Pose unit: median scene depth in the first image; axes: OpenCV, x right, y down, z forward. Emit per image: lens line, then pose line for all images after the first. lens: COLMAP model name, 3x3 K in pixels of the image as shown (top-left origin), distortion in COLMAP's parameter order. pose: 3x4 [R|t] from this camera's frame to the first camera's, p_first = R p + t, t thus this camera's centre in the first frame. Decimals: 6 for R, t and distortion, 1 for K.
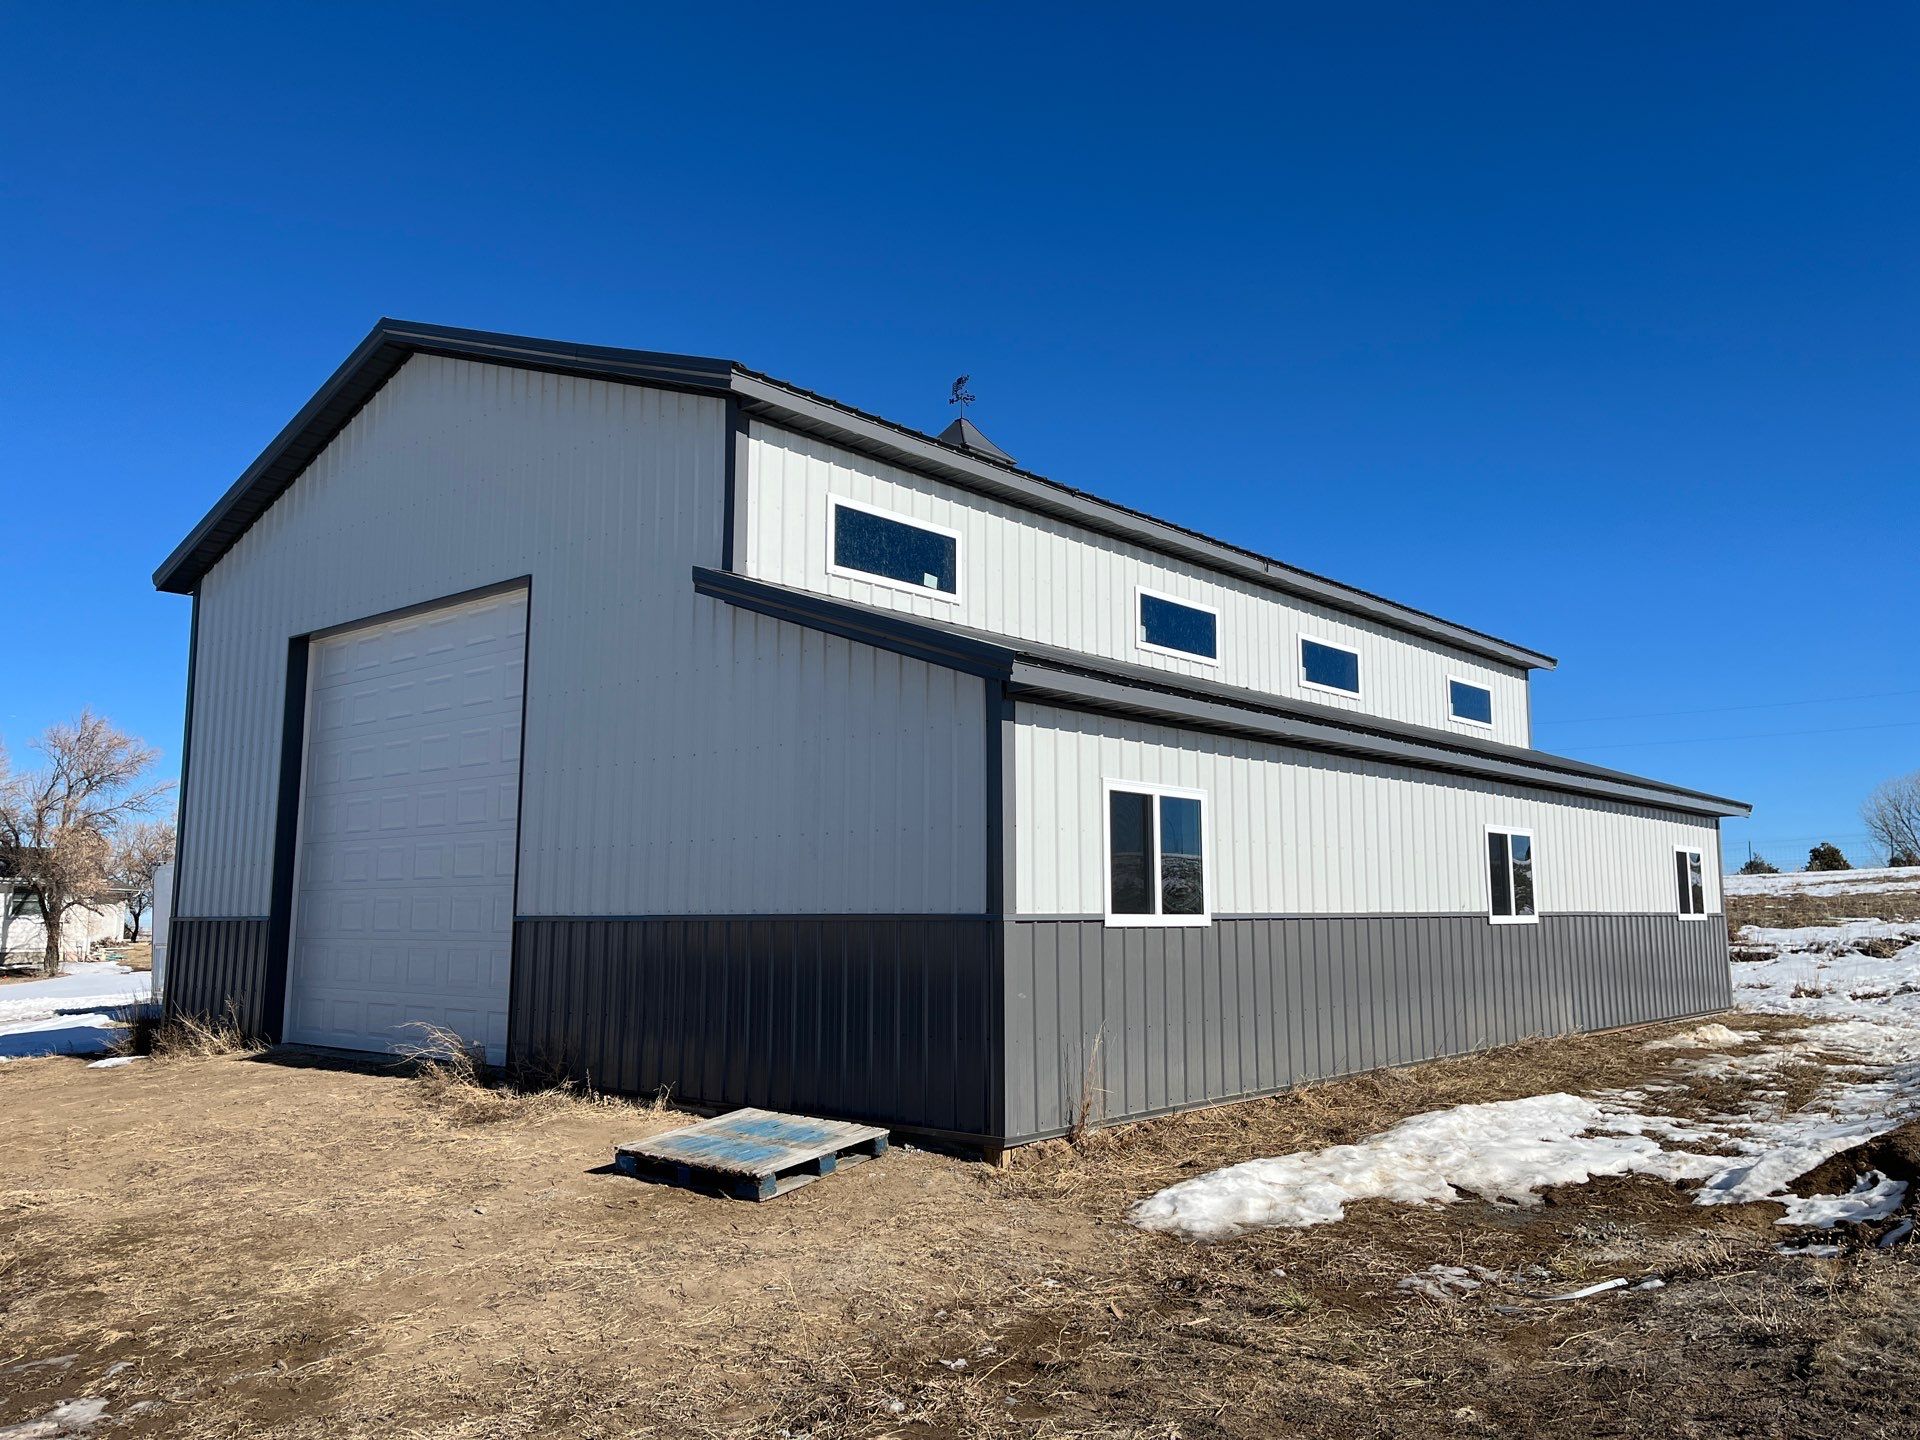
lens RADIAL K [[1461.2, 0, 960.0], [0, 1461.2, 720.0], [0, 0, 1]] dist [0.076680, -0.000007]
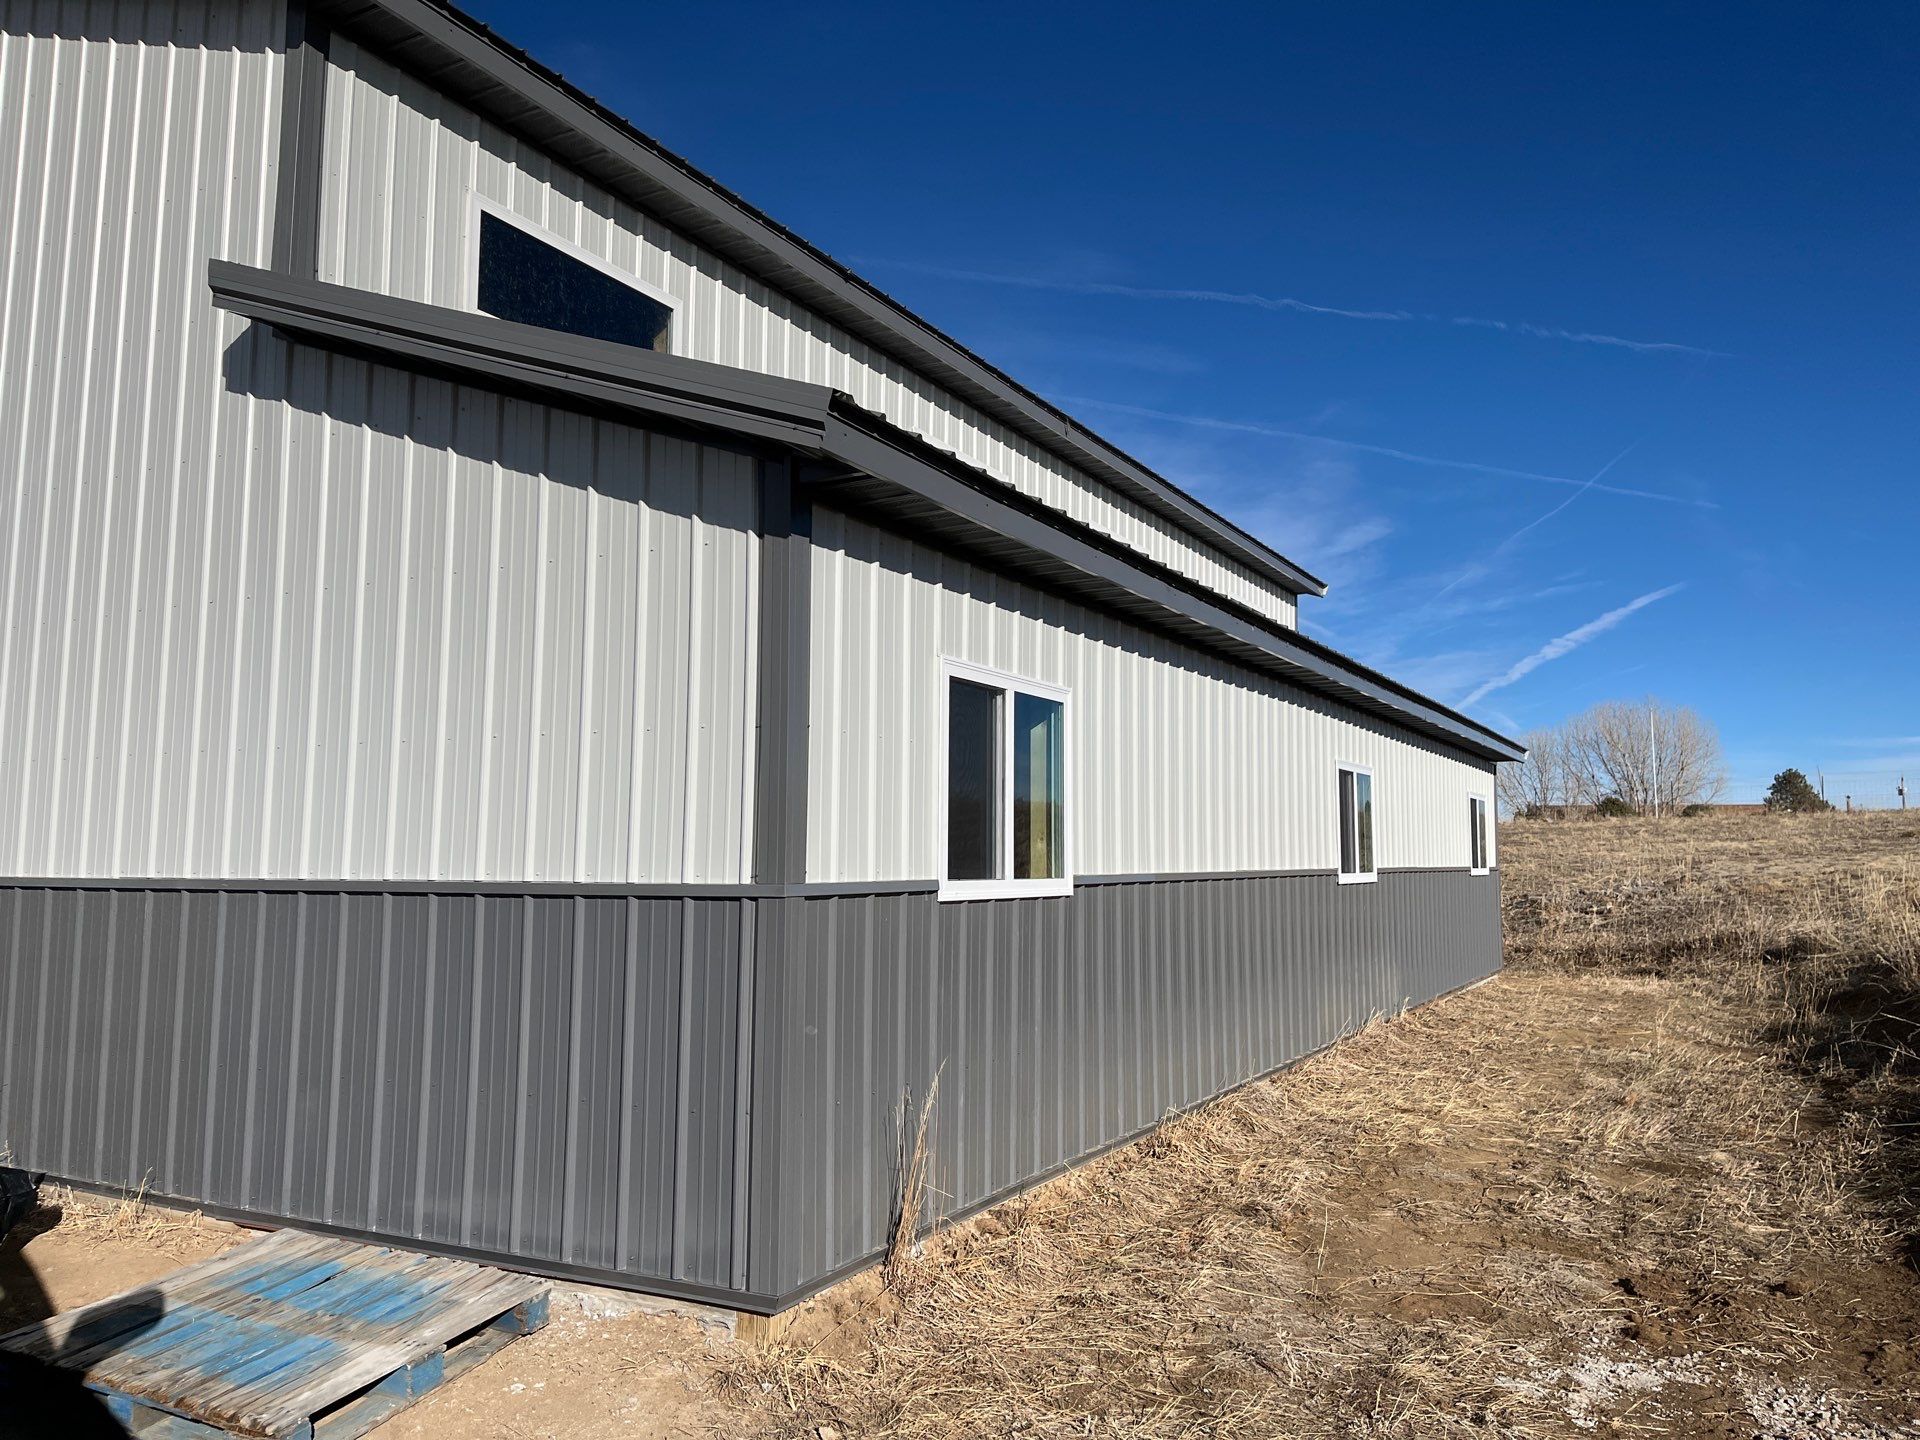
lens RADIAL K [[1461.2, 0, 960.0], [0, 1461.2, 720.0], [0, 0, 1]] dist [0.076680, -0.000007]
pose [[0.974177, 0.026927, 0.224174, -0.027152], [-0.035150, 0.998845, 0.032769, 0.044268], [-0.223033, -0.039803, 0.973998, 0.393643]]
